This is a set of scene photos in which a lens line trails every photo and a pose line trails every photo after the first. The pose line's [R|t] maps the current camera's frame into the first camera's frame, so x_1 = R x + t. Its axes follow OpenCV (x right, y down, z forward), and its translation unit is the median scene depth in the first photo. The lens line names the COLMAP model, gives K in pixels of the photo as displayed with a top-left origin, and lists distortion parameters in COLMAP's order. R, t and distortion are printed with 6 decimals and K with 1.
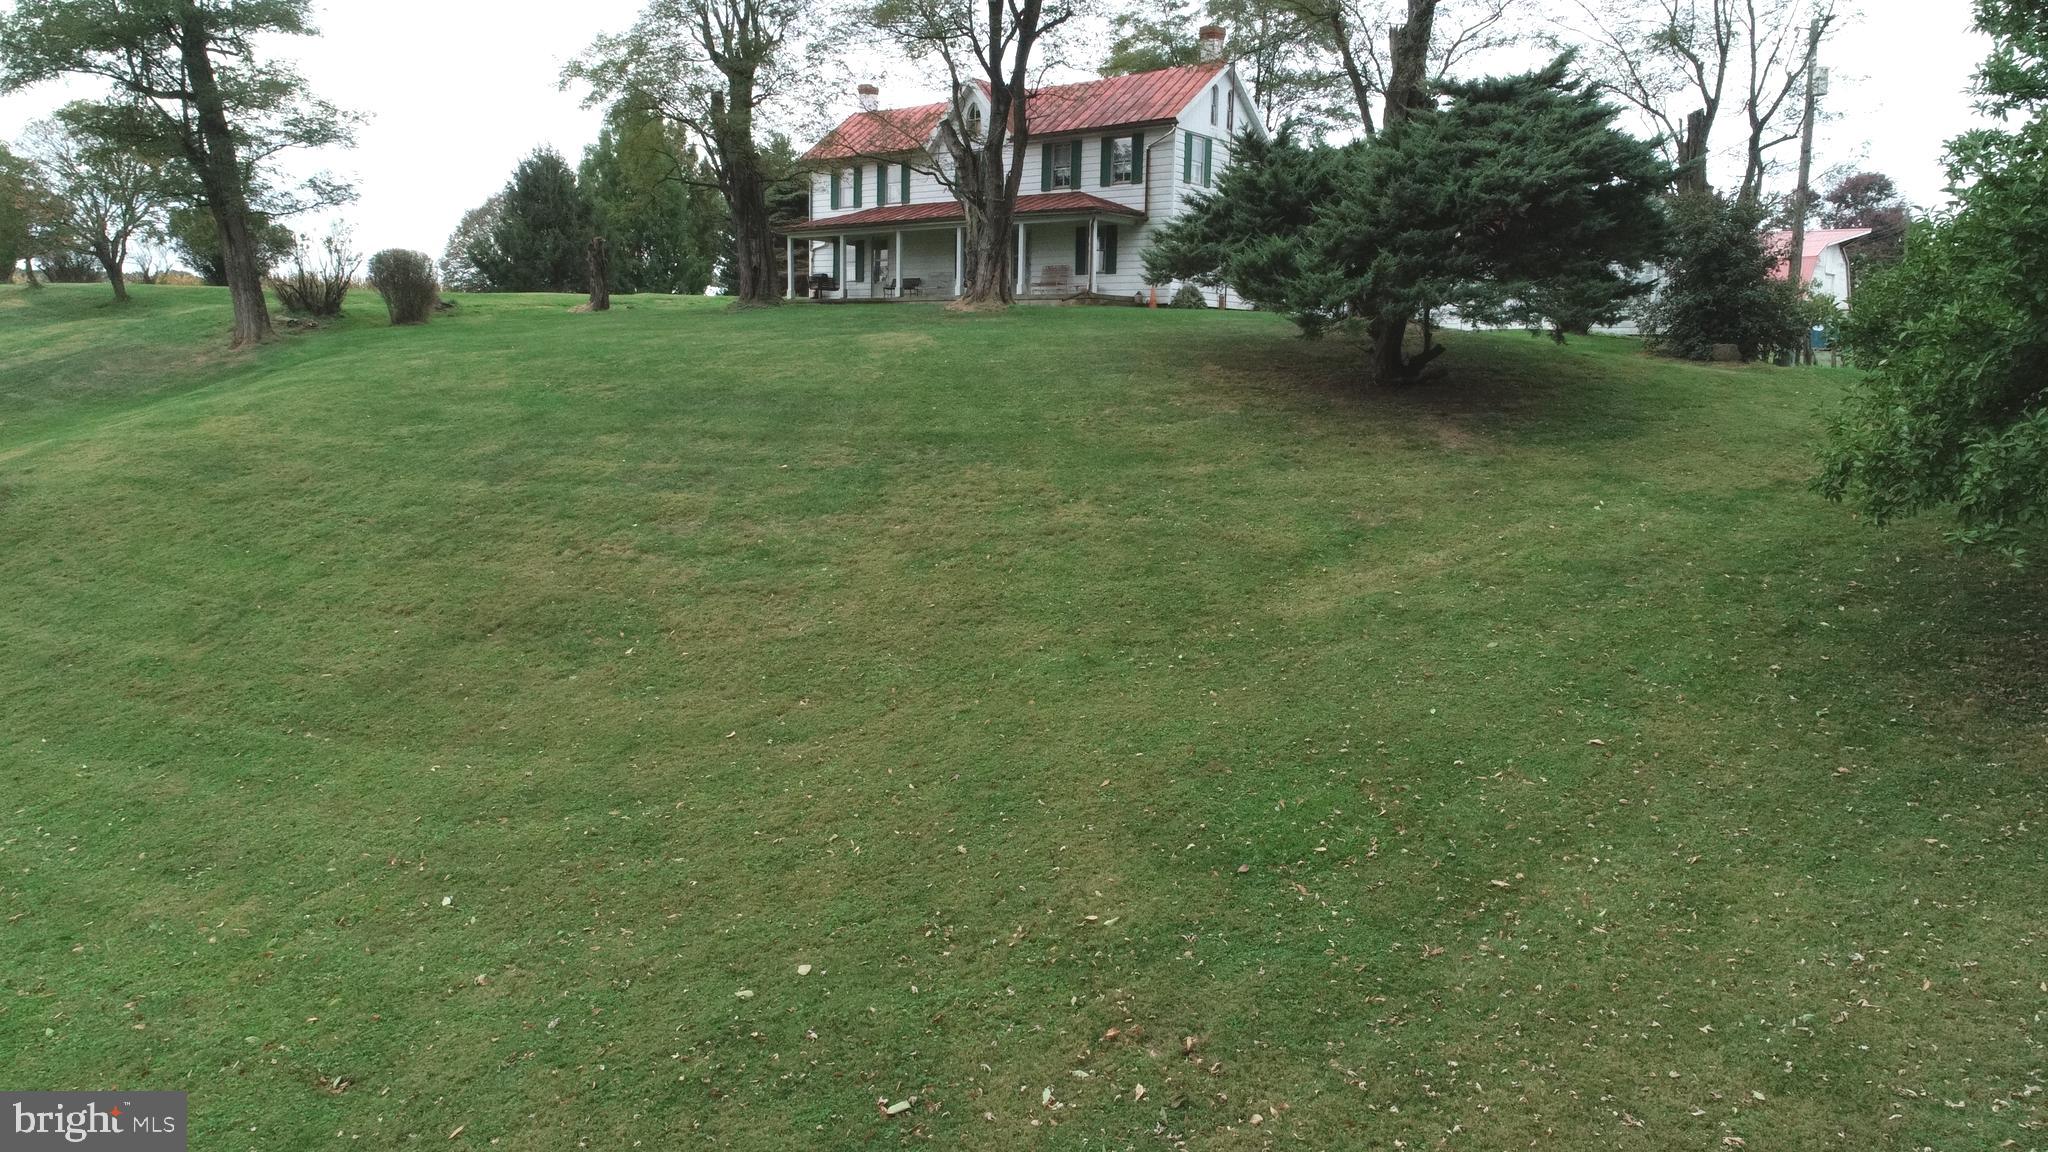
lens RADIAL K [[1379.0, 0, 1024.0], [0, 1379.0, 576.0], [0, 0, 1]] dist [-0.003155, 0.002360]
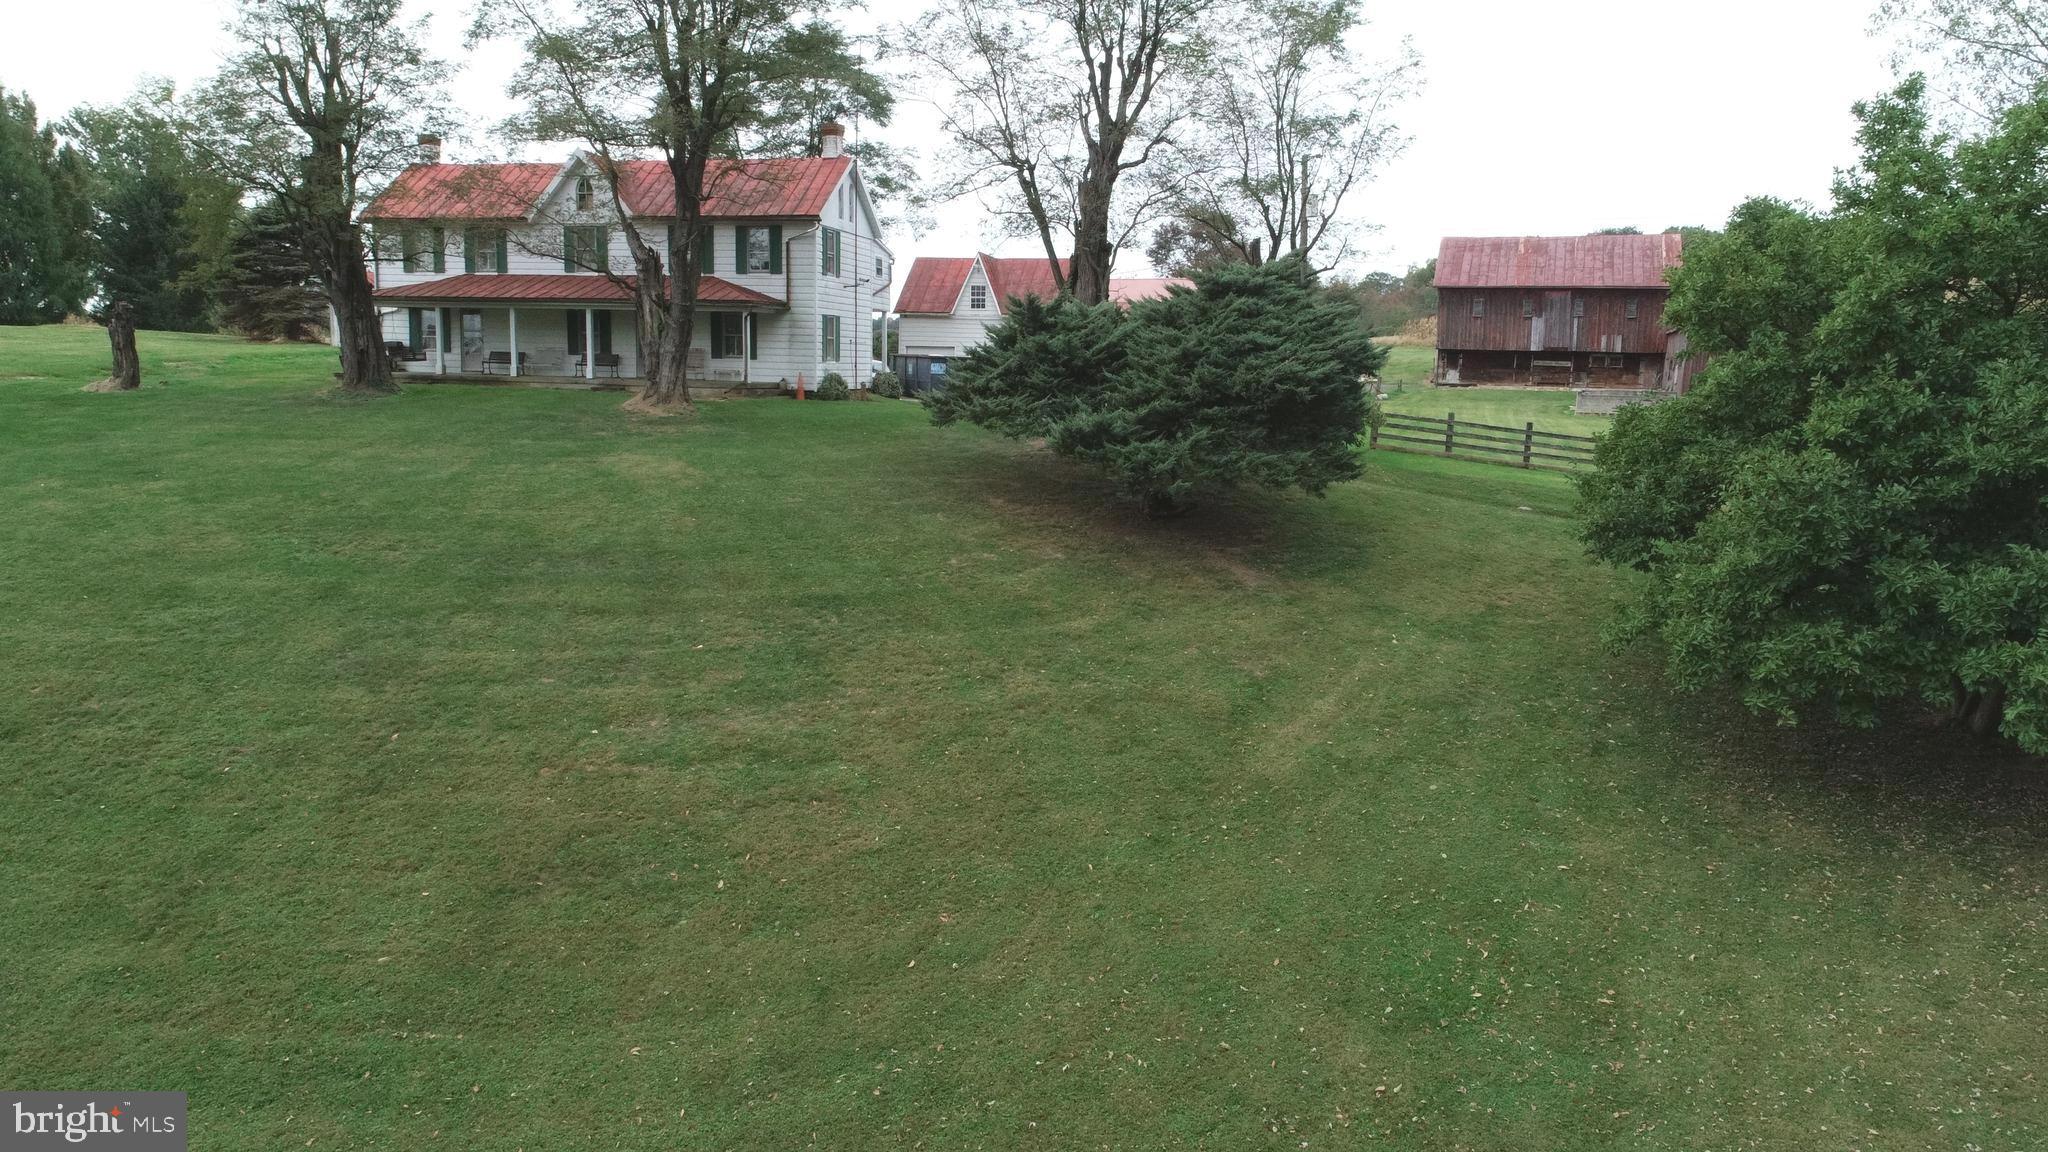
lens RADIAL K [[1379.0, 0, 1024.0], [0, 1379.0, 576.0], [0, 0, 1]] dist [-0.003155, 0.002360]
pose [[0.901827, -0.065186, 0.427151, -0.208272], [0.058955, 0.997873, 0.027813, -0.078029], [-0.428056, 0.000101, 0.903752, -0.009691]]
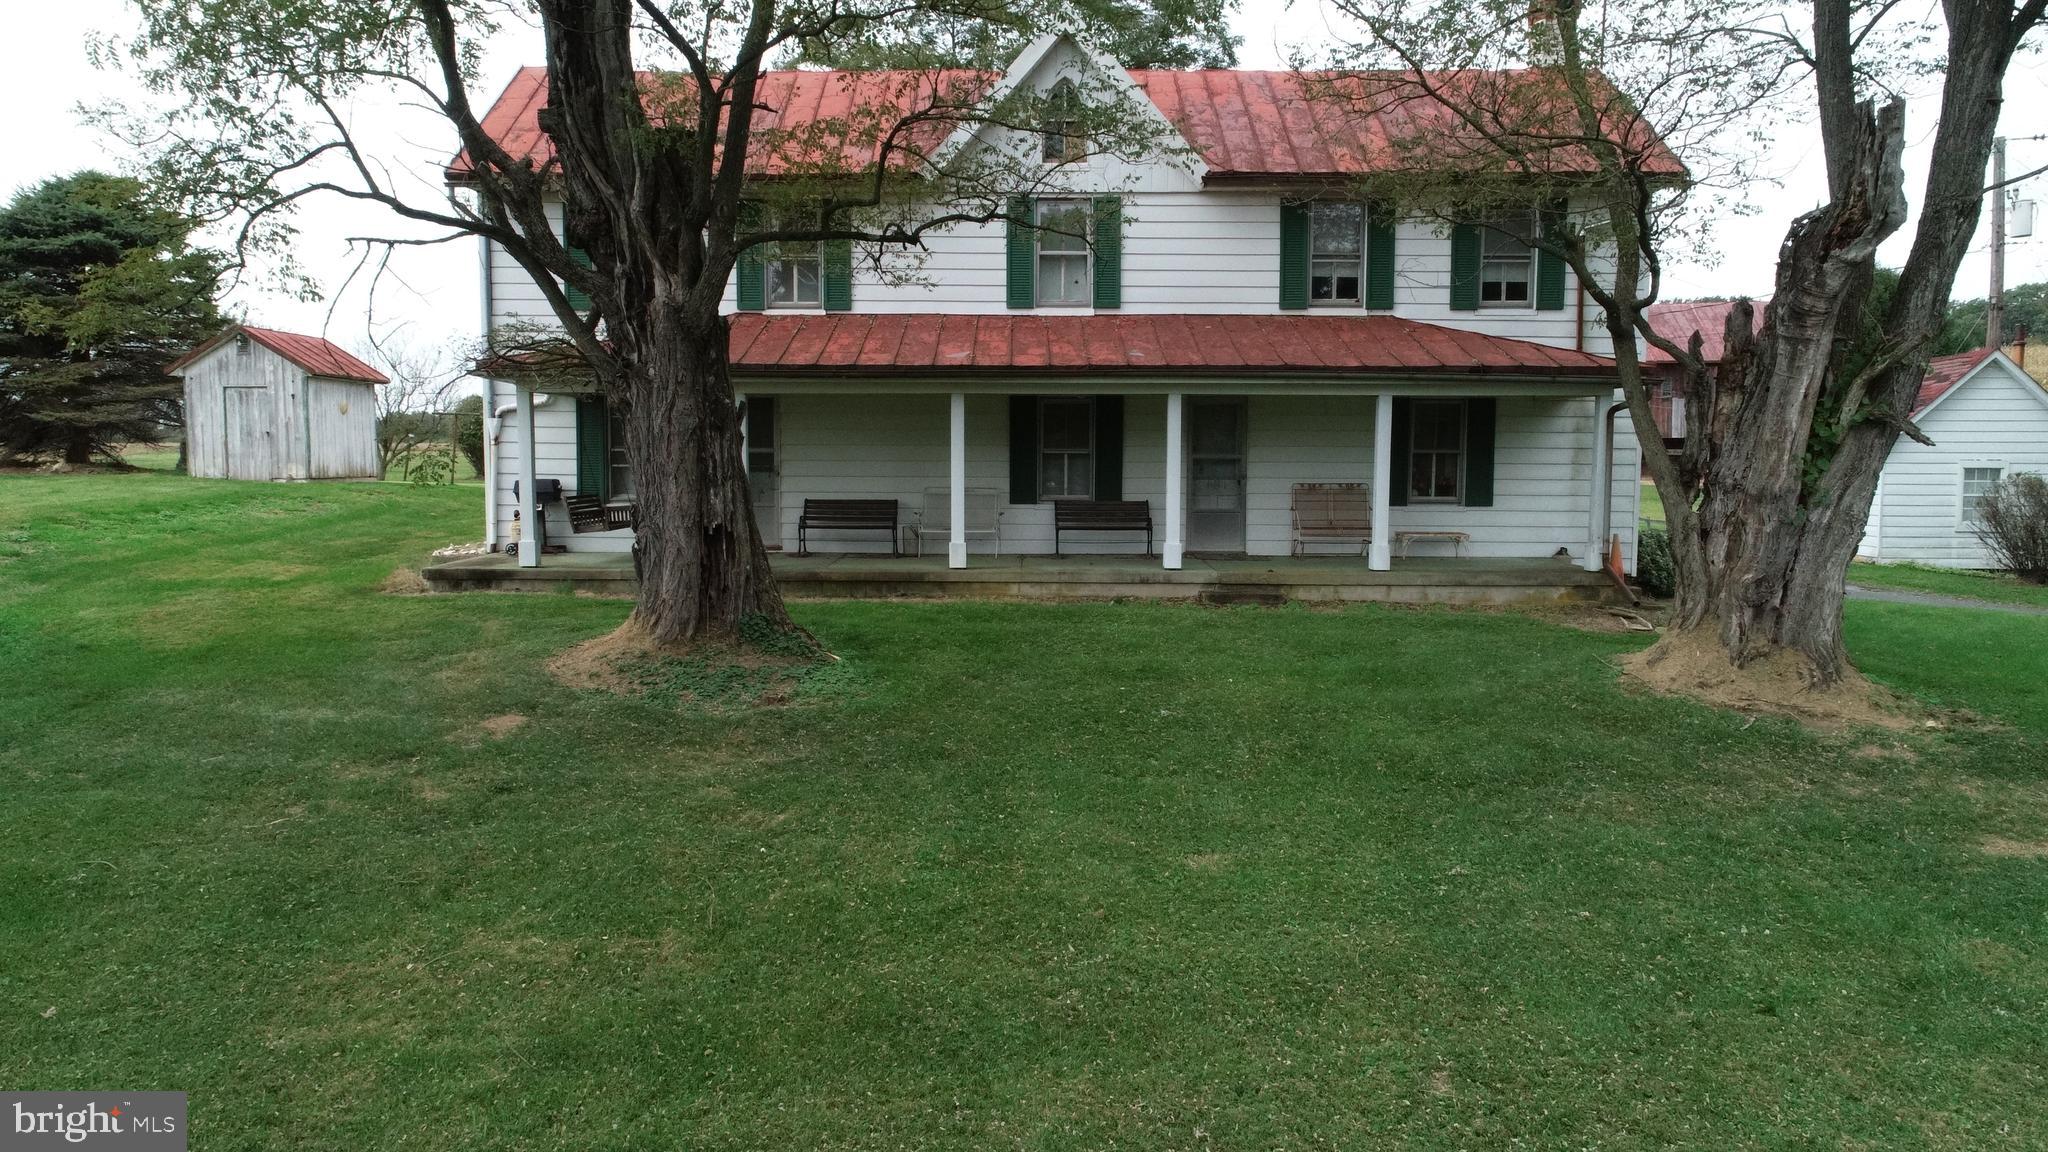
lens RADIAL K [[1379.0, 0, 1024.0], [0, 1379.0, 576.0], [0, 0, 1]] dist [-0.003155, 0.002360]
pose [[0.781749, -0.072014, 0.619421, -0.335889], [0.104210, 0.994428, -0.015908, -0.211696], [-0.614824, 0.076986, 0.784897, 0.769336]]
